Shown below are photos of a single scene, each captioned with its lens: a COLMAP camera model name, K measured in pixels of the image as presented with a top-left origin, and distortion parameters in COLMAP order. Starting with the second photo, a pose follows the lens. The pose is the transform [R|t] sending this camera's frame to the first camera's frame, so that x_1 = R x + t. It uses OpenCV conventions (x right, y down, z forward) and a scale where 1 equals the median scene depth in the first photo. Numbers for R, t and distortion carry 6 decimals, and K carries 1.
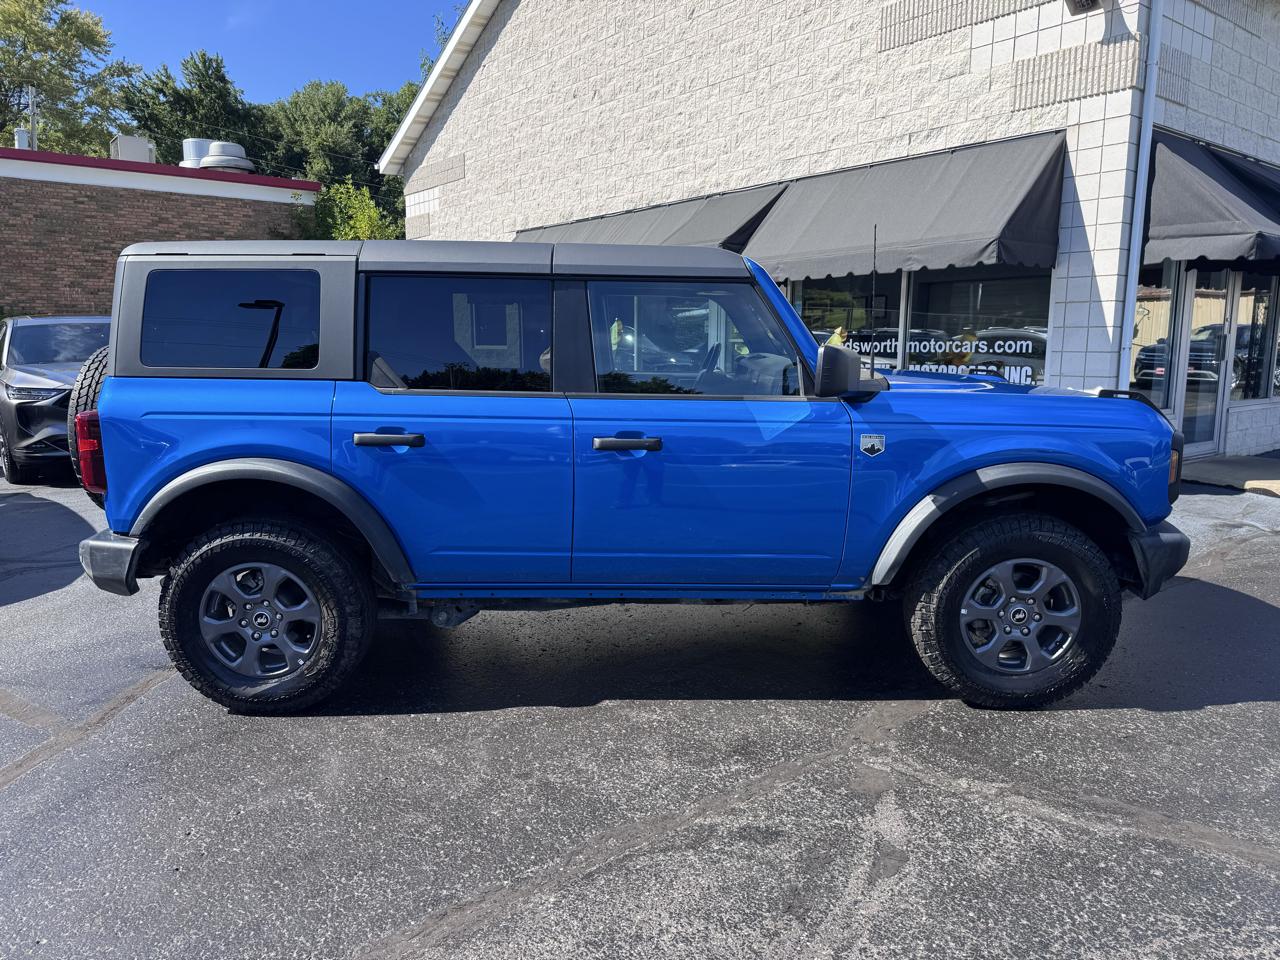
lens RADIAL K [[916.7, 0, 652.9], [0, 916.7, 482.7], [0, 0, 1]] dist [0.026936, -0.035308]
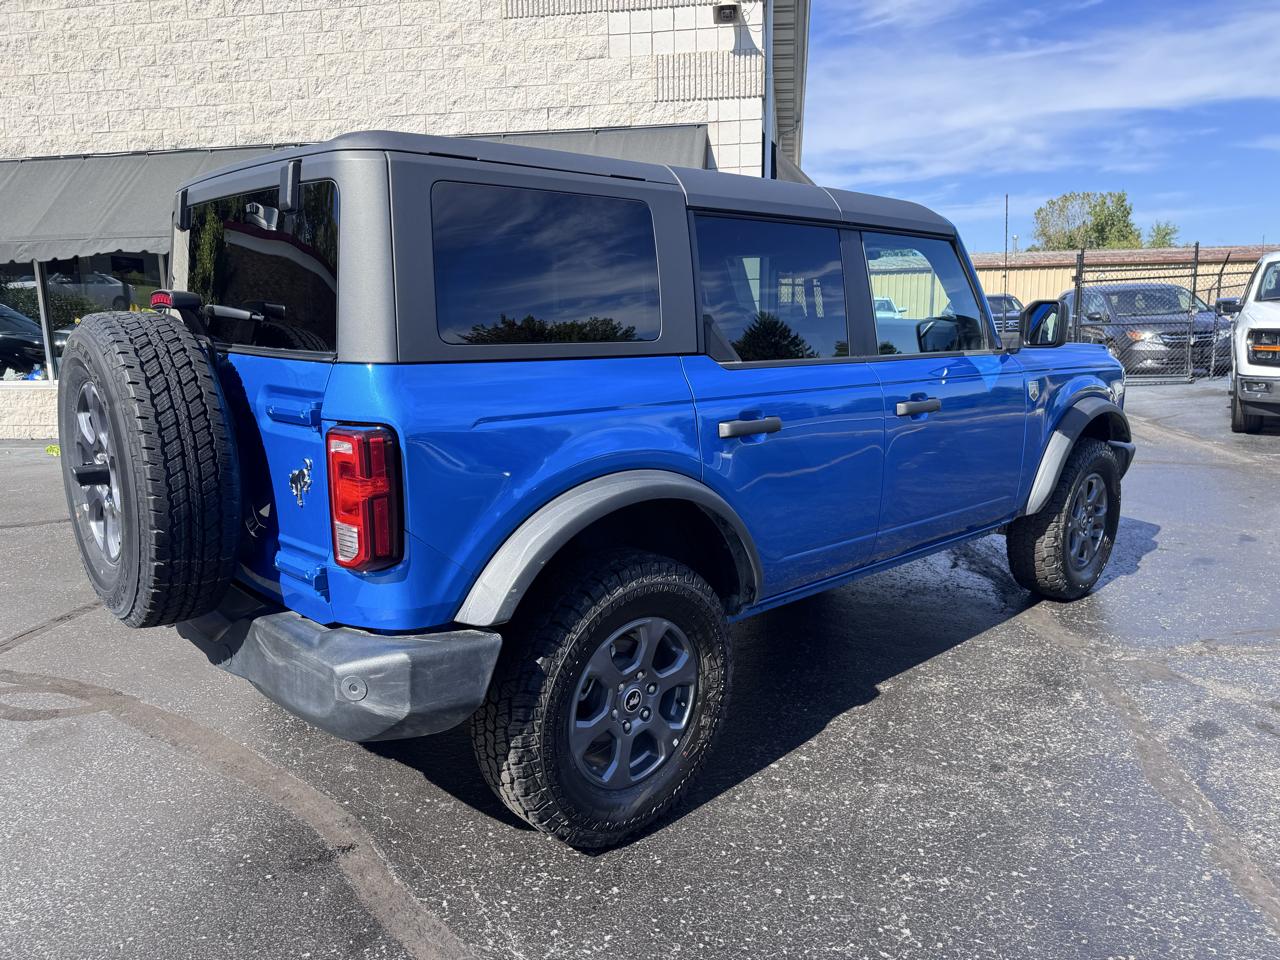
lens RADIAL K [[916.7, 0, 644.4], [0, 916.7, 473.2], [0, 0, 1]] dist [0.026936, -0.035308]
pose [[0.730372, -0.125852, 0.671355, -0.324674], [0.121511, 0.991141, 0.053606, -0.021808], [-0.672154, 0.042424, 0.739195, 0.179713]]
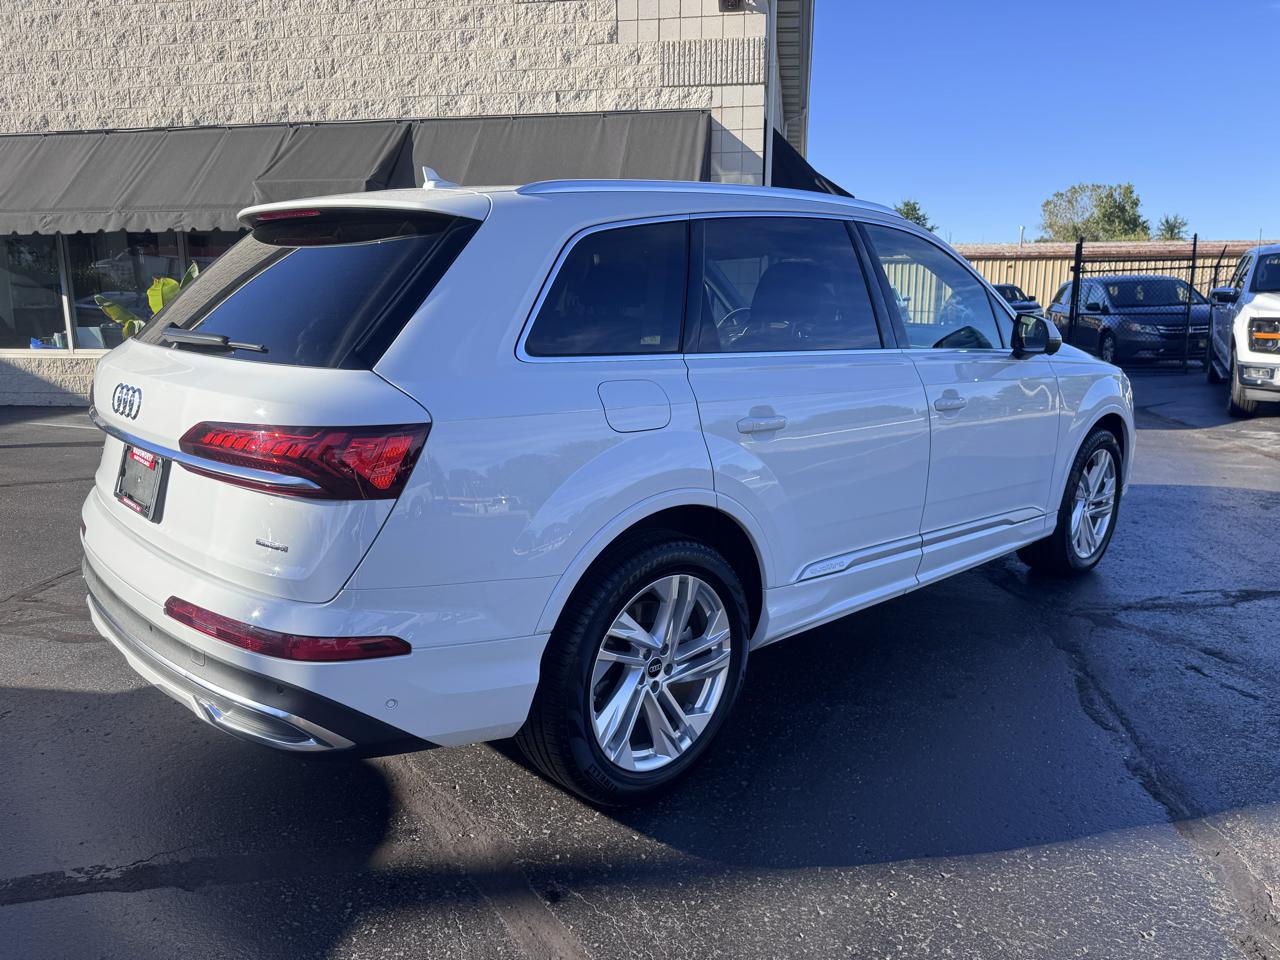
lens RADIAL K [[916.7, 0, 642.7], [0, 916.7, 481.0], [0, 0, 1]] dist [0.026936, -0.035308]
pose [[0.736143, -0.128068, 0.664599, -0.347209], [0.104036, 0.991676, 0.075860, -0.011321], [-0.668782, 0.013299, 0.743340, 0.151335]]
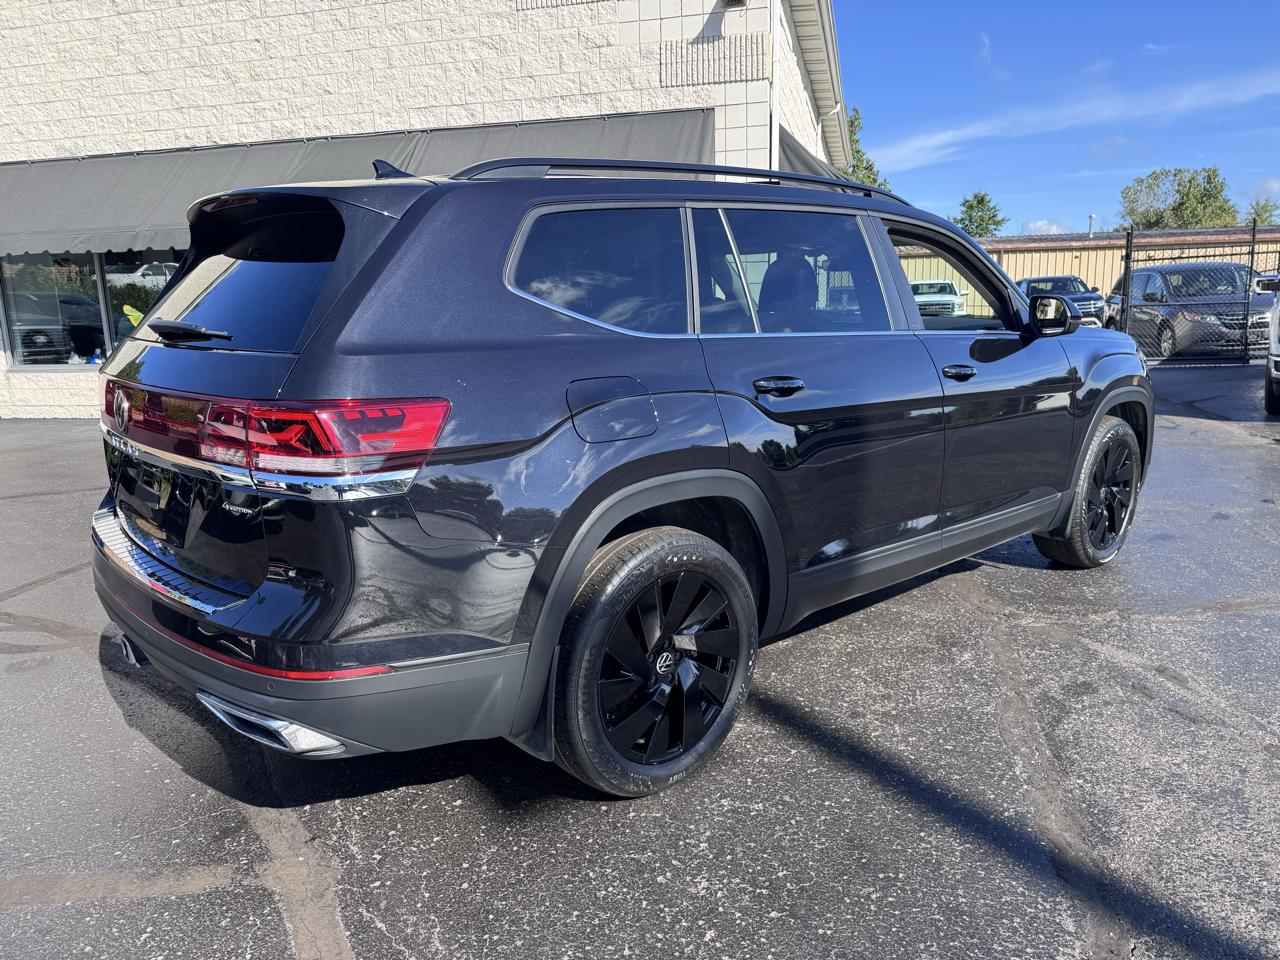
lens RADIAL K [[916.7, 0, 639.3], [0, 916.7, 476.6], [0, 0, 1]] dist [0.026936, -0.035308]
pose [[0.785781, -0.131411, 0.604383, -0.290829], [0.119584, 0.991009, 0.059999, -0.006048], [-0.606834, 0.025129, 0.794432, 0.118205]]
